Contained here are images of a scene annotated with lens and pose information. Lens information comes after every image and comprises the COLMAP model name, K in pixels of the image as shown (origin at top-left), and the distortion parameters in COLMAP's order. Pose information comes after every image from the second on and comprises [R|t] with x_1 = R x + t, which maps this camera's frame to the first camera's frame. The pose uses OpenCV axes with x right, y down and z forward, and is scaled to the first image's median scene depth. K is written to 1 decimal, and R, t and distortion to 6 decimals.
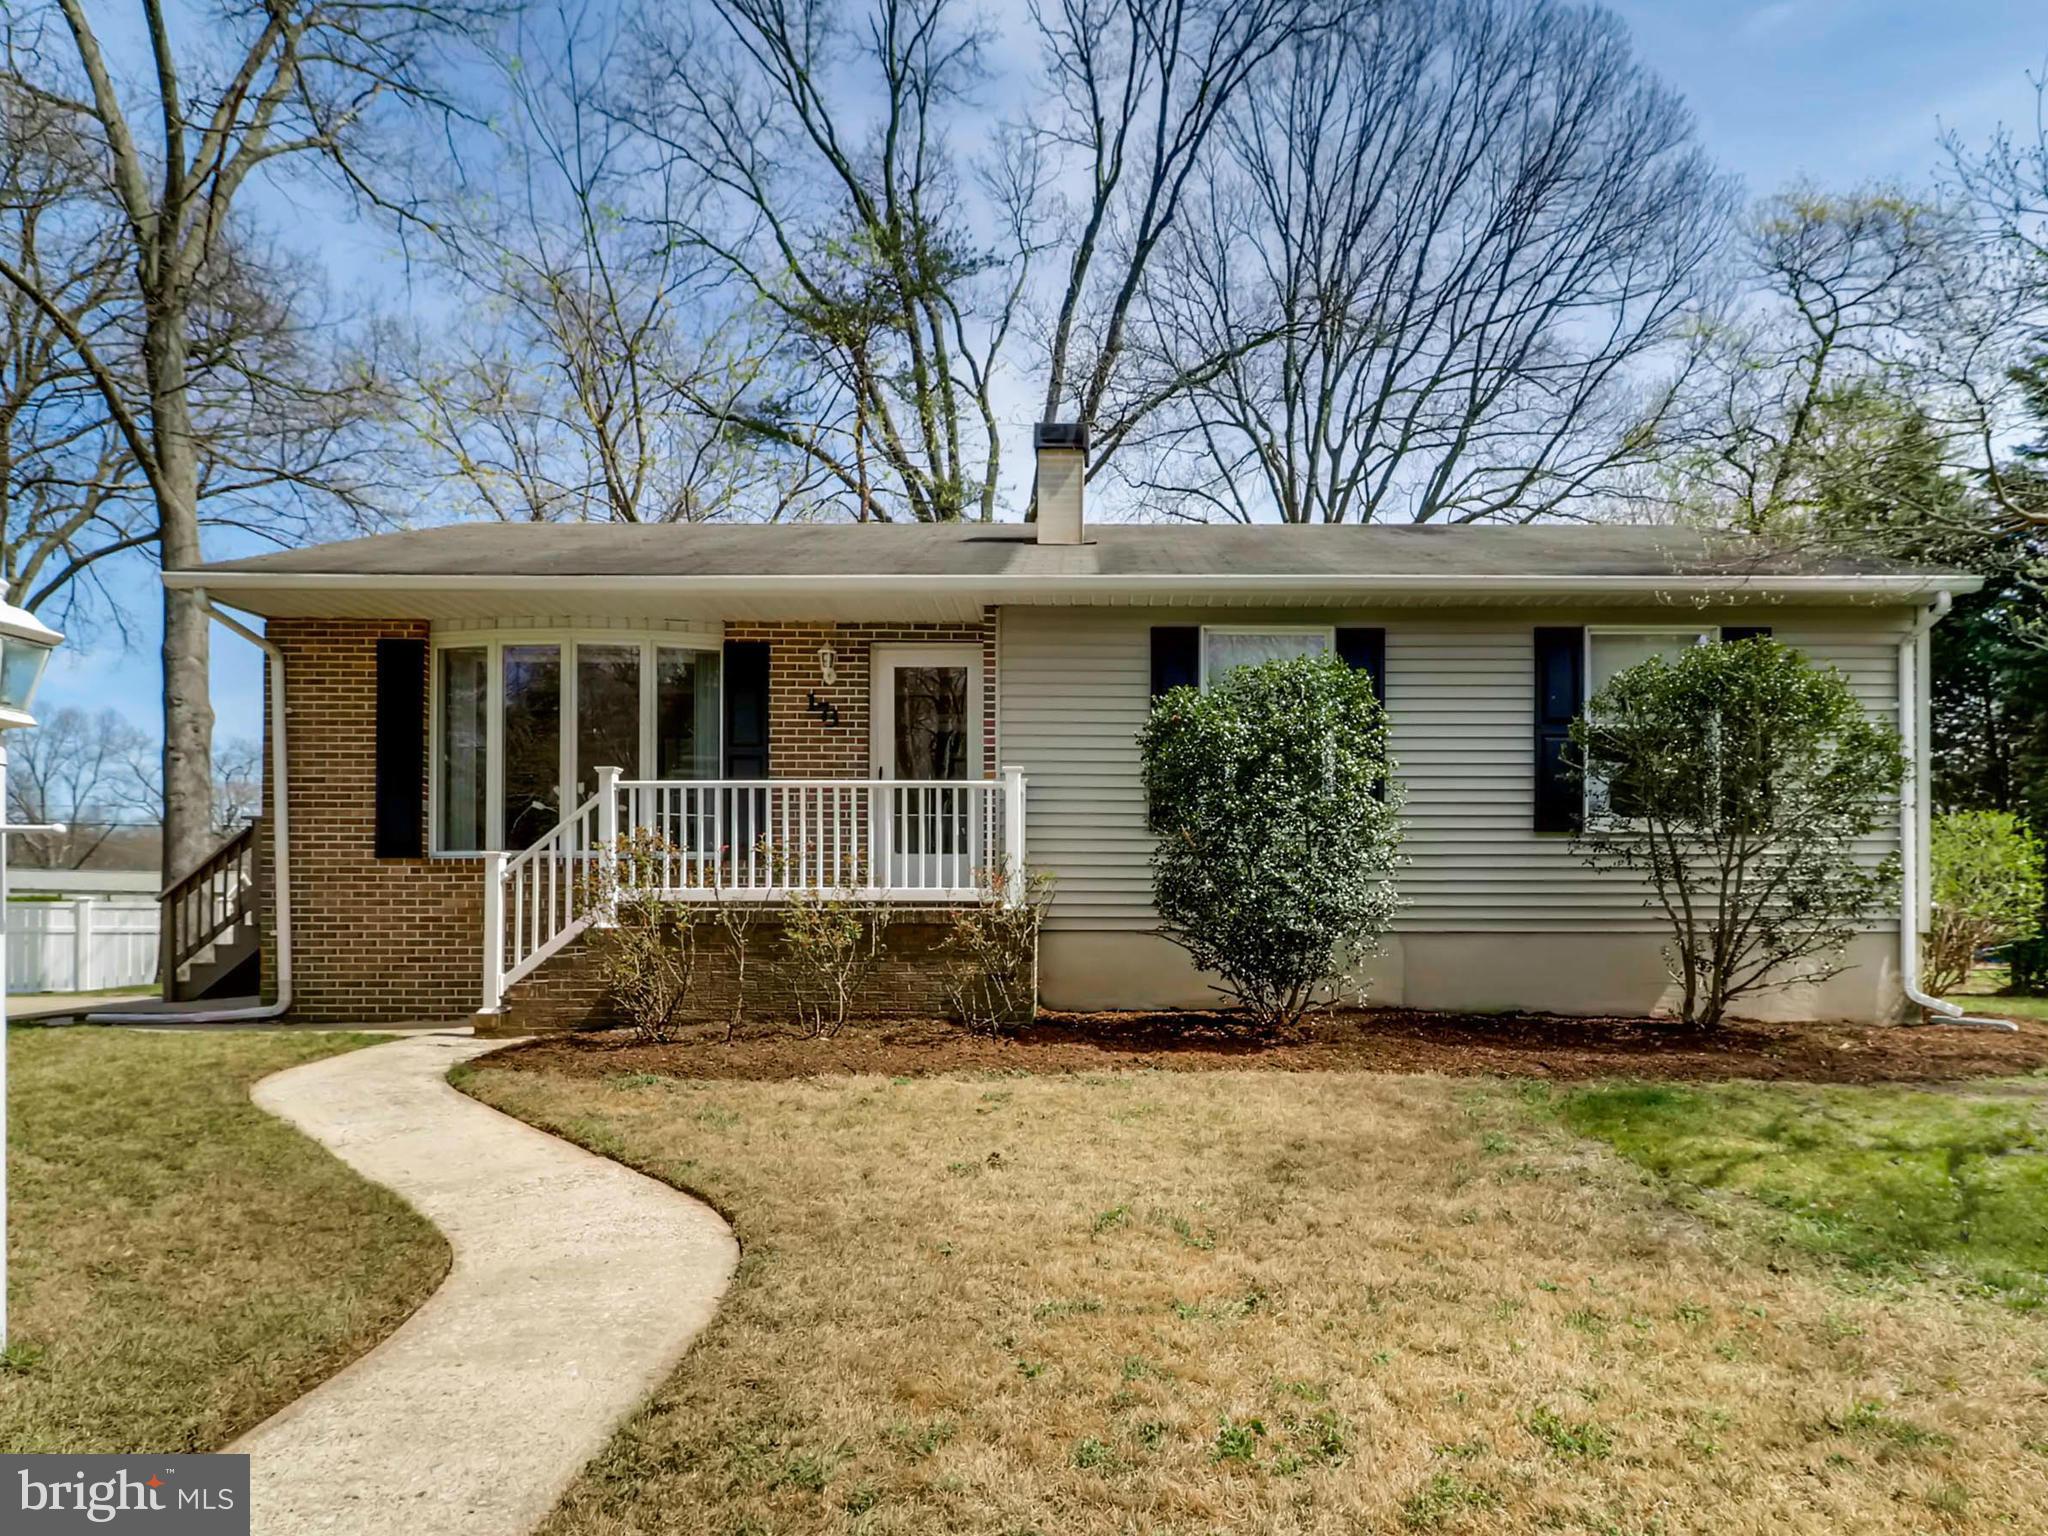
lens RADIAL K [[1058.9, 0, 1024.0], [0, 1058.9, 768.0], [0, 0, 1]] dist [0.009018, -0.011973]
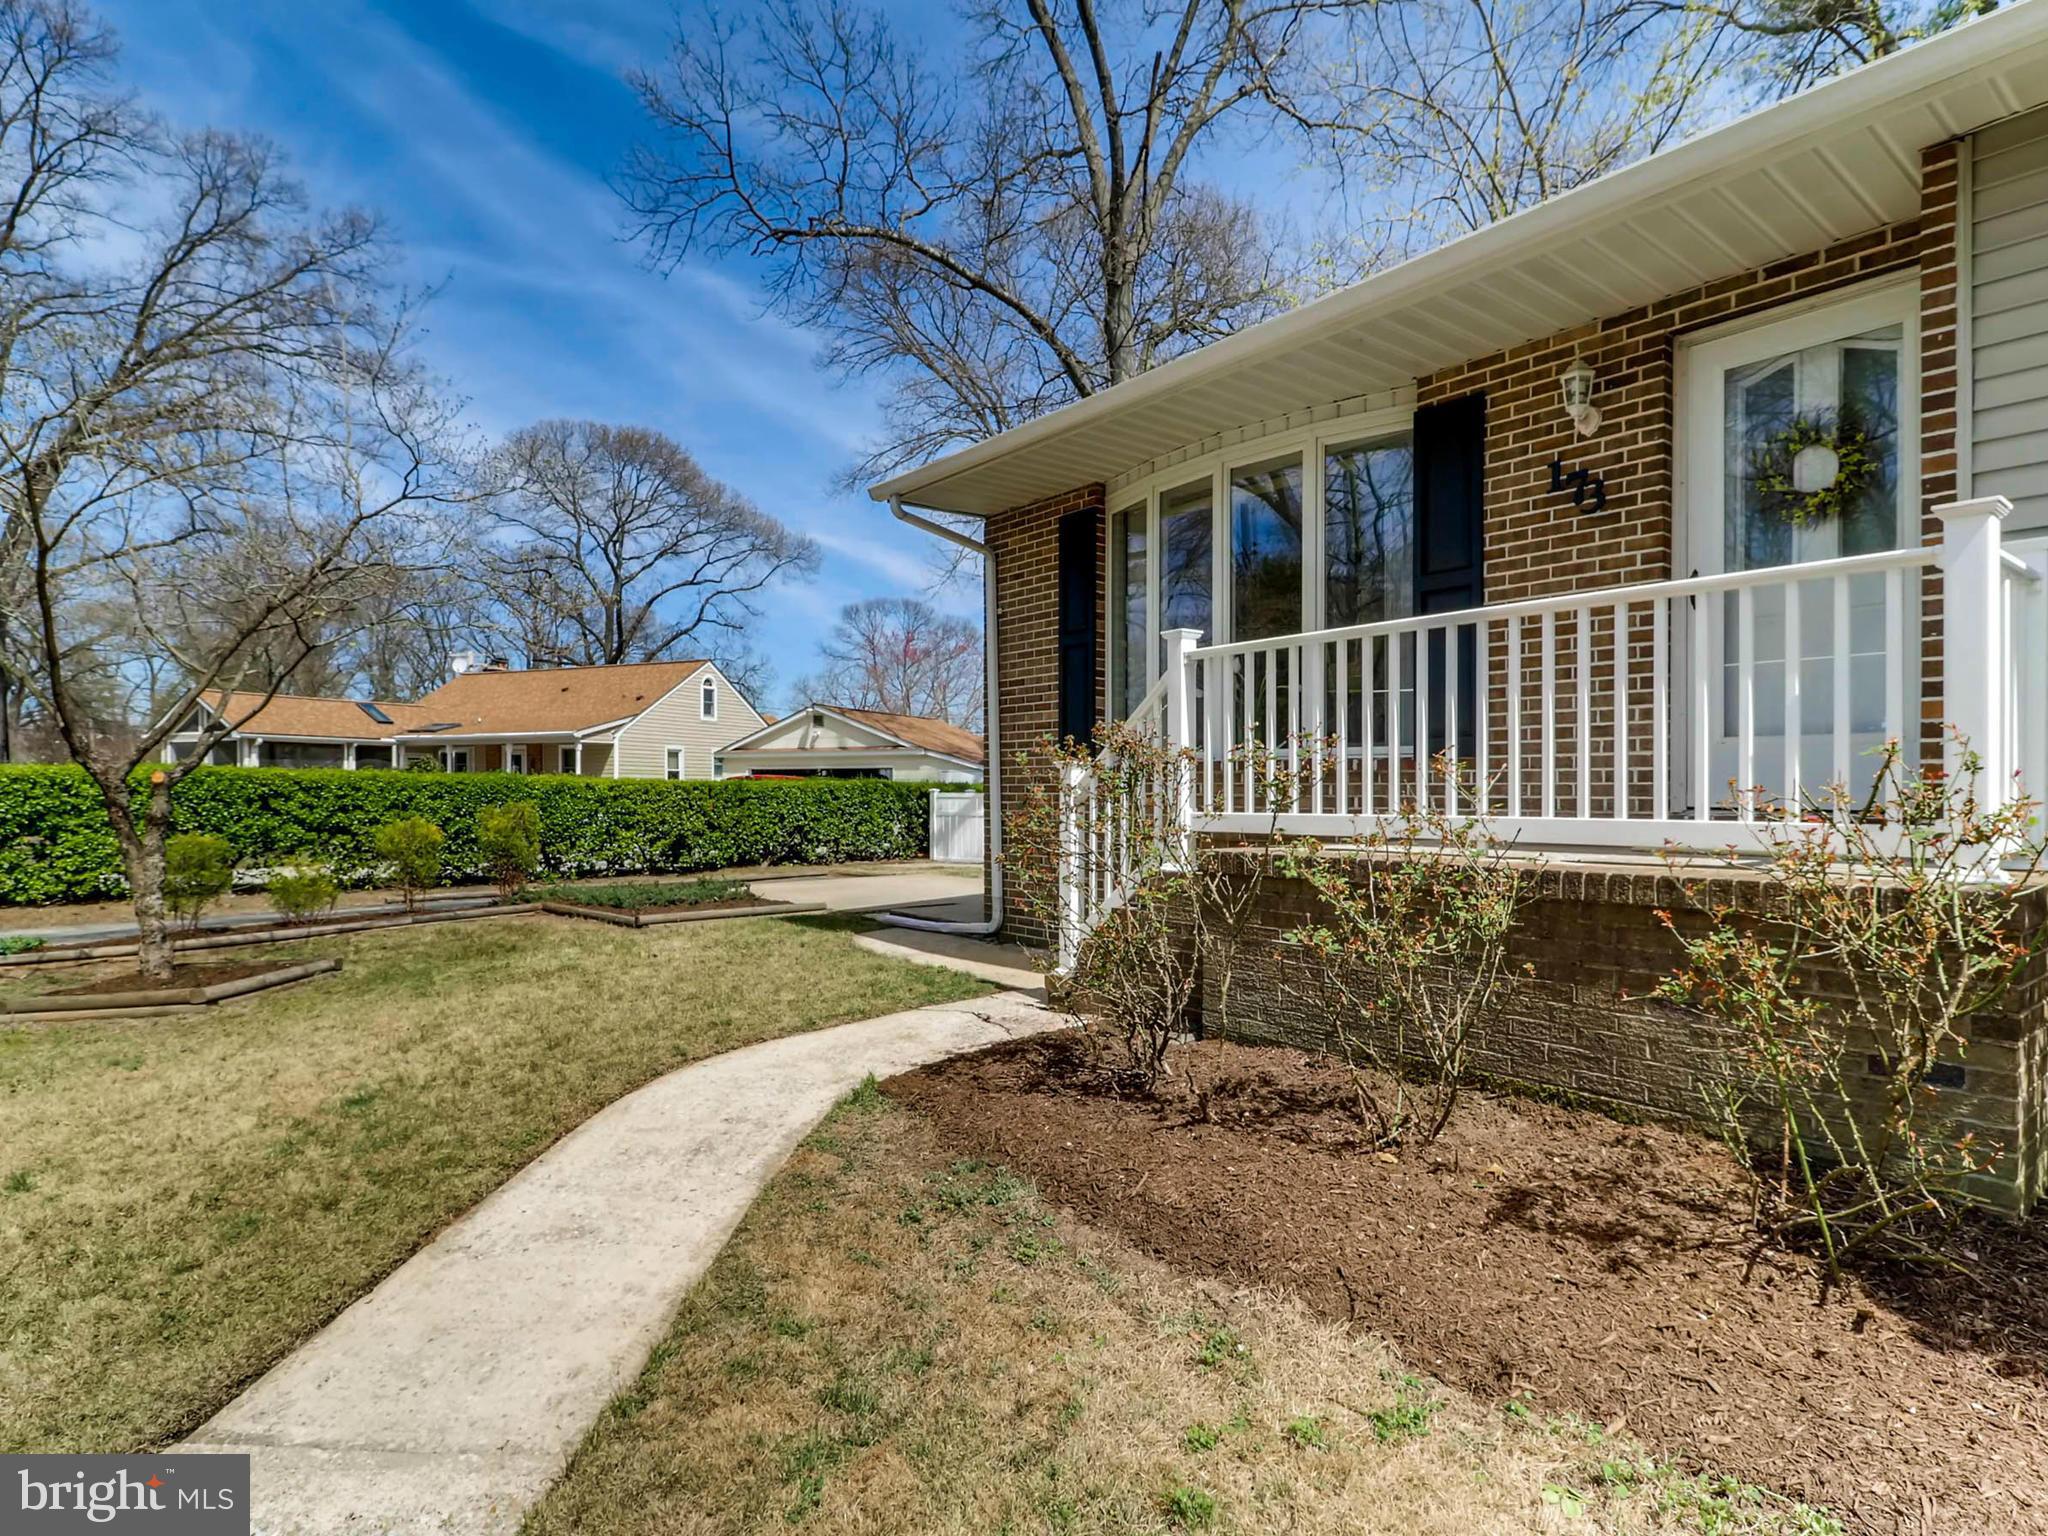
lens RADIAL K [[1083.7, 0, 1024.0], [0, 1083.7, 768.0], [0, 0, 1]] dist [0.001428, -0.000332]
pose [[0.629323, -0.018363, -0.776927, 0.068394], [0.106434, 0.992337, 0.062759, 0.026491], [0.769821, -0.122187, 0.626455, 0.402692]]
